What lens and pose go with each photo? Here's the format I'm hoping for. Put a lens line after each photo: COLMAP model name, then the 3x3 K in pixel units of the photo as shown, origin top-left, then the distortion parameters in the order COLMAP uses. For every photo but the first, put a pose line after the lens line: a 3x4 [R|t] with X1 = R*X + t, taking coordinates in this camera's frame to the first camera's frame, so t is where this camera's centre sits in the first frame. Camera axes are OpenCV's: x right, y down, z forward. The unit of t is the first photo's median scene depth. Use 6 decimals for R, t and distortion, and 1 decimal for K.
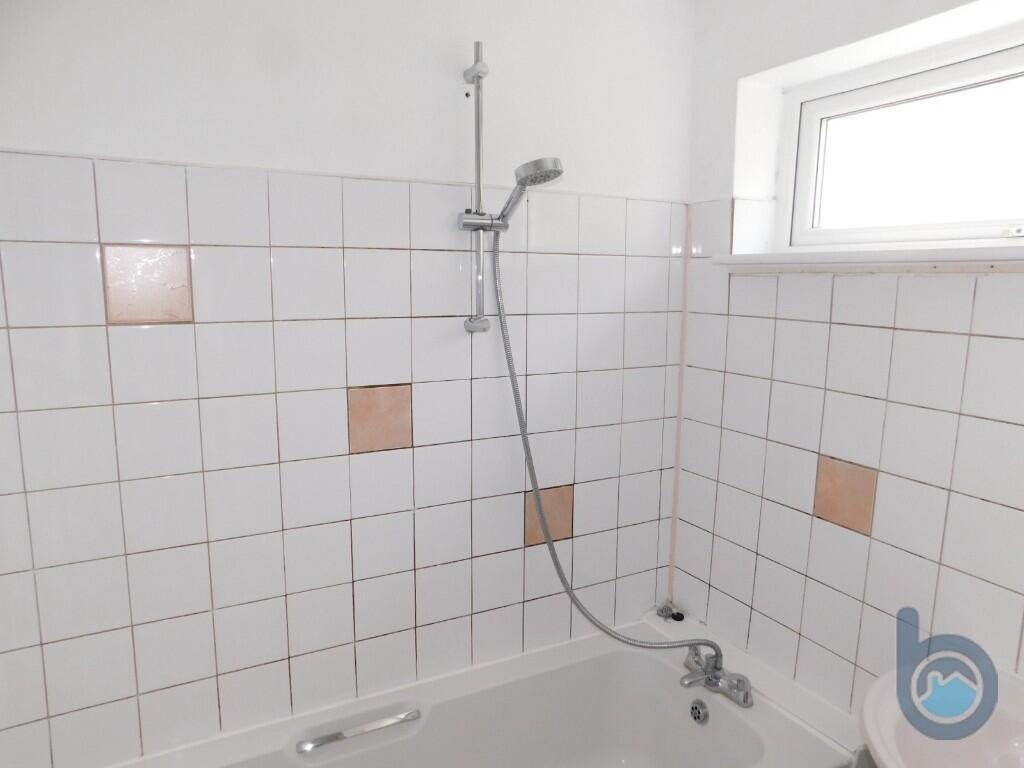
lens RADIAL K [[685.3, 0, 510.5], [0, 685.3, 383.5], [0, 0, 1]] dist [-0.055050, 0.041669]
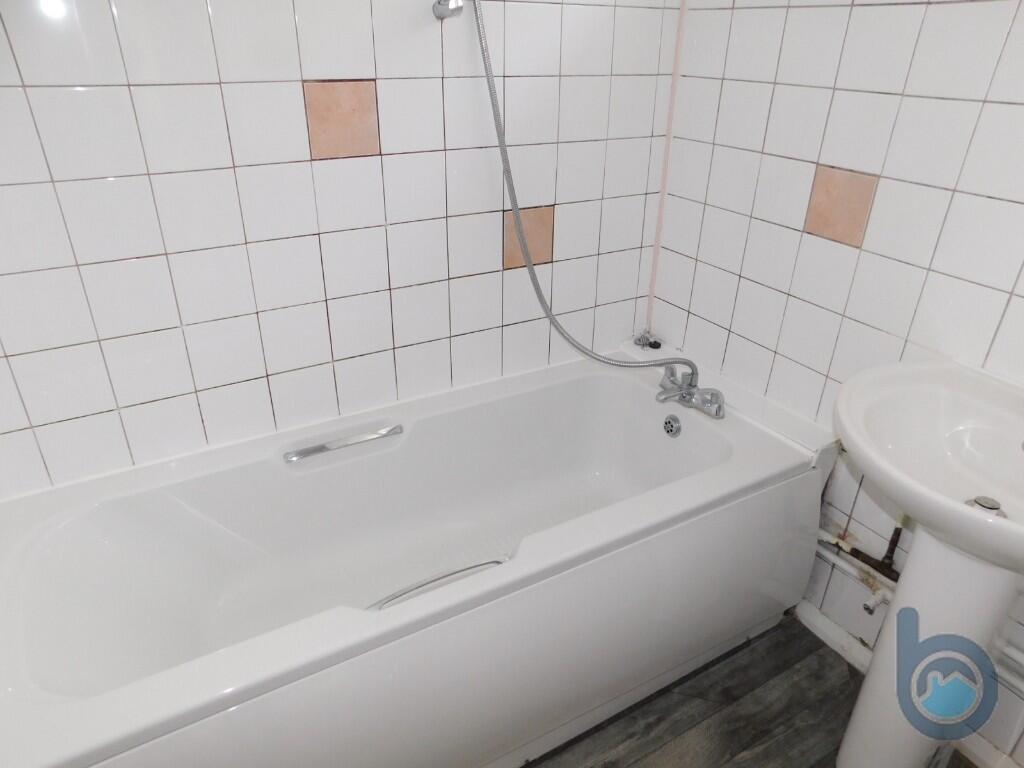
lens RADIAL K [[685.3, 0, 509.2], [0, 685.3, 387.3], [0, 0, 1]] dist [-0.055050, 0.041669]
pose [[0.999242, -0.014201, 0.036256, -0.008711], [0.001929, 0.948035, 0.318159, 0.095336], [-0.038890, -0.317848, 0.947344, 0.032915]]
